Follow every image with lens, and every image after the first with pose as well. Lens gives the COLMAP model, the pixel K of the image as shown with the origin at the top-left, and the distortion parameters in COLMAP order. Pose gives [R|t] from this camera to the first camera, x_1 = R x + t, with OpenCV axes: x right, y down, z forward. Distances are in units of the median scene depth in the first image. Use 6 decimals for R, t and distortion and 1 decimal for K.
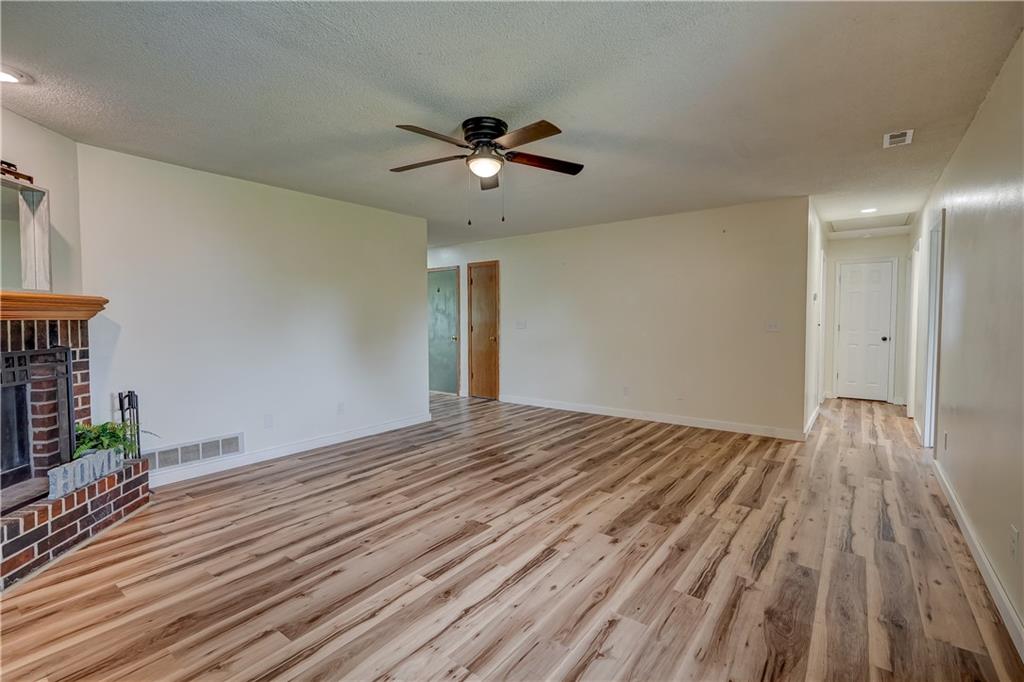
lens RADIAL K [[460.0, 0, 512.7], [0, 460.0, 325.1], [0, 0, 1]] dist [-0.002713, 0.001150]
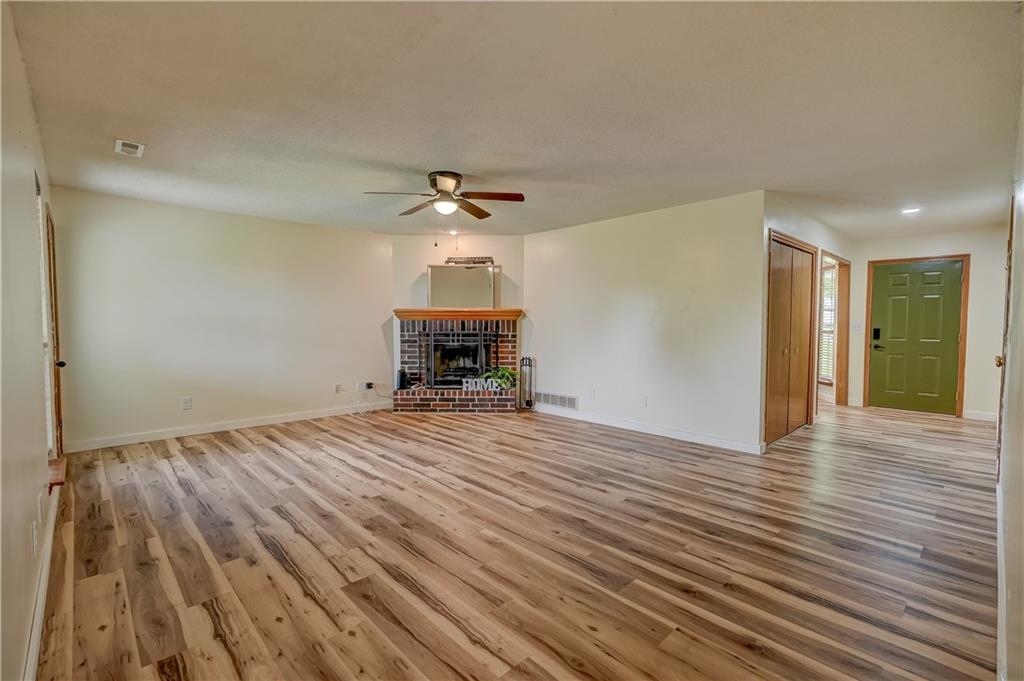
lens RADIAL K [[460.0, 0, 512.7], [0, 460.0, 324.6], [0, 0, 1]] dist [-0.002713, 0.001150]
pose [[-0.166092, 0.010902, -0.986050, 1.157239], [-0.012980, 0.999828, 0.013240, -0.018326], [0.986025, 0.014998, -0.165922, 1.334454]]
